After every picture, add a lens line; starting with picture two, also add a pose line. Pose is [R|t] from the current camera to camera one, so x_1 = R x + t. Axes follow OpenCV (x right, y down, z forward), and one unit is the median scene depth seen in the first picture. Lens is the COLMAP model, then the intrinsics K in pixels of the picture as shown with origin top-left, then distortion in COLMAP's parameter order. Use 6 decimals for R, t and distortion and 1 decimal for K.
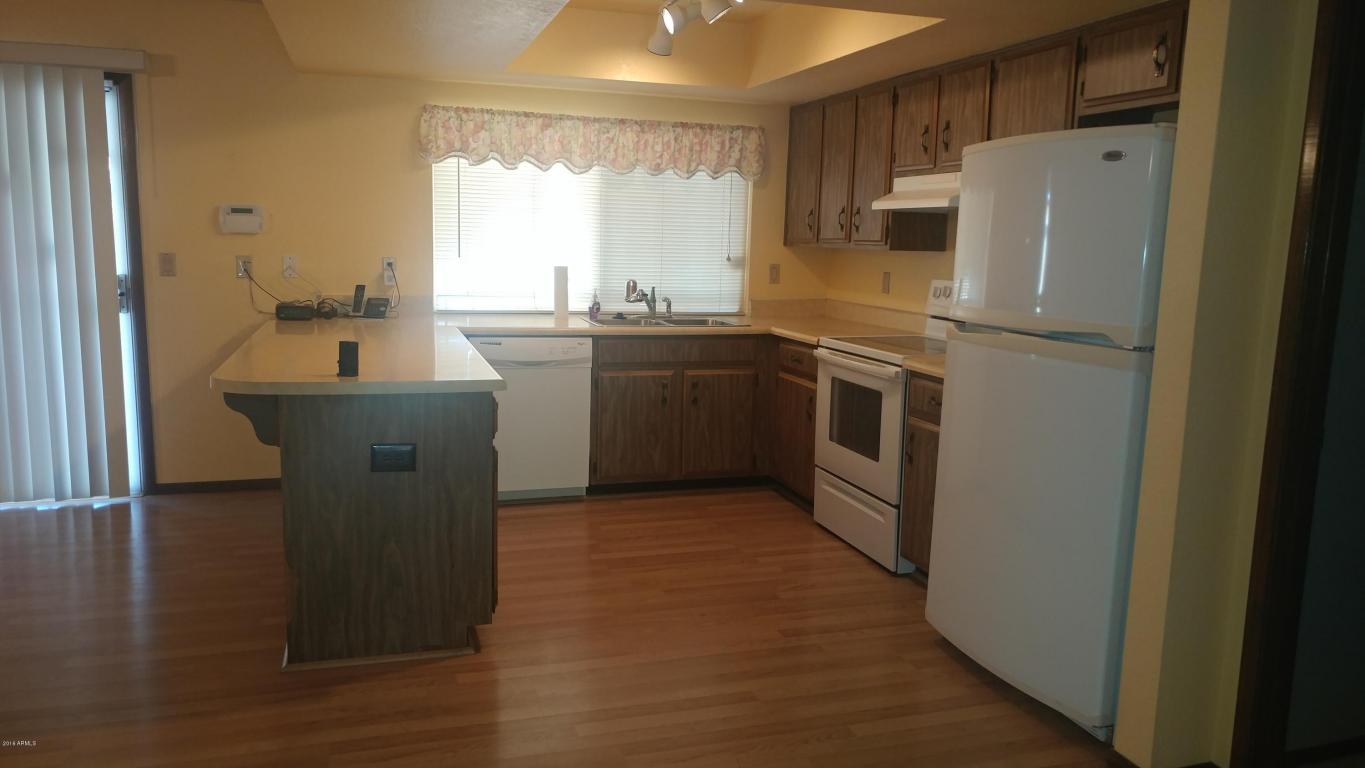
lens RADIAL K [[993.6, 0, 682.5], [0, 993.6, 384.0], [0, 0, 1]] dist [0.039976, 0.005470]
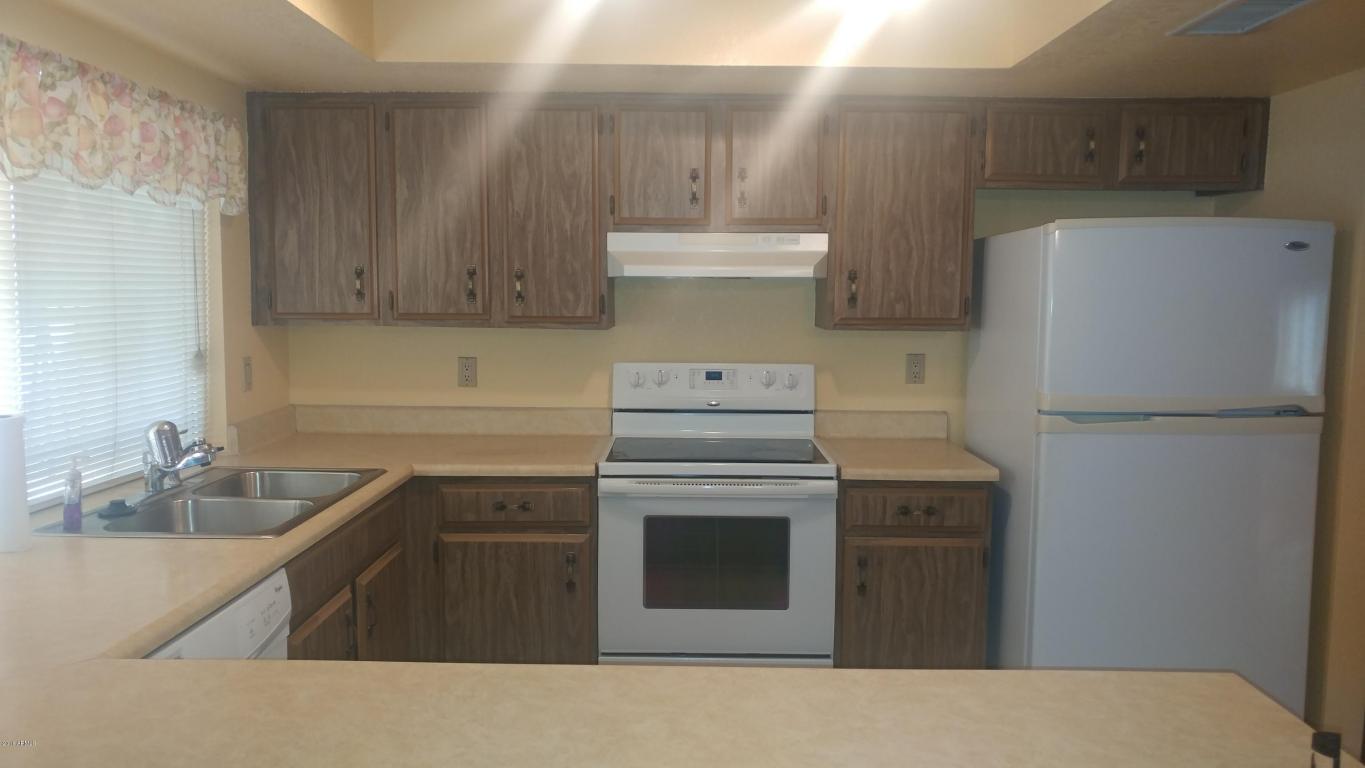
lens RADIAL K [[961.2, 0, 682.7], [0, 961.2, 366.2], [0, 0, 1]] dist [0.000763, 0.000271]
pose [[0.310118, -0.100996, 0.945318, -0.437444], [0.138997, 0.988473, 0.060008, -0.139212], [-0.940482, 0.112787, 0.320581, 0.713674]]
